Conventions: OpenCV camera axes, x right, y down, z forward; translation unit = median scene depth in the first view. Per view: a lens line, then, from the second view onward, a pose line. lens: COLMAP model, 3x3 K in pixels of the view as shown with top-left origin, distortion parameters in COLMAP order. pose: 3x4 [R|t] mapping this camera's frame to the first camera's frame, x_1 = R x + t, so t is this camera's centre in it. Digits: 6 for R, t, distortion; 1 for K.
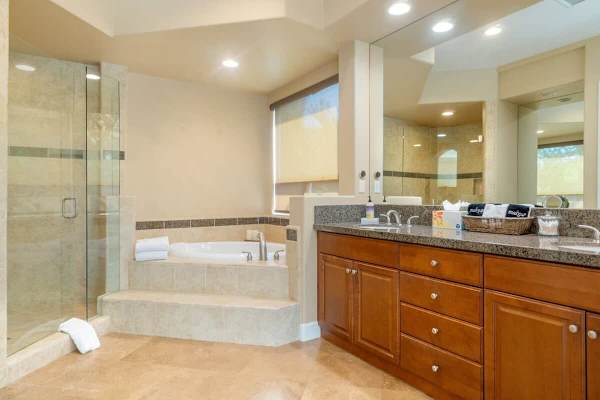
lens RADIAL K [[364.0, 0, 300.0], [0, 364.0, 195.9], [0, 0, 1]] dist [0.005422, 0.000949]
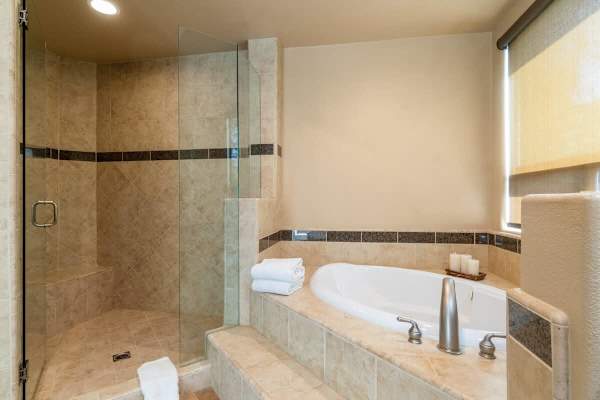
lens RADIAL K [[293.1, 0, 300.5], [0, 293.1, 200.3], [0, 0, 1]] dist [0.000175, 0.000093]
pose [[0.737912, -0.001715, -0.674895, 0.001555], [0.005456, 0.999979, 0.003425, 0.001837], [0.674875, -0.006209, 0.737906, 0.630591]]
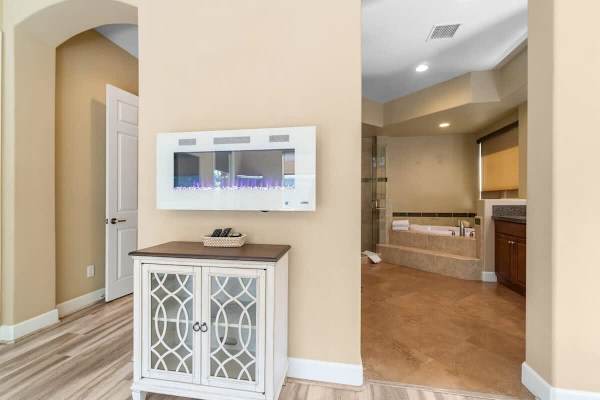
lens RADIAL K [[257.6, 0, 298.7], [0, 257.6, 201.5], [0, 0, 1]] dist [0.003325, -0.000043]
pose [[0.711174, -0.000332, -0.703016, 0.213973], [0.006307, 0.999963, 0.005907, -0.003117], [0.702988, -0.008635, 0.711149, -0.446650]]
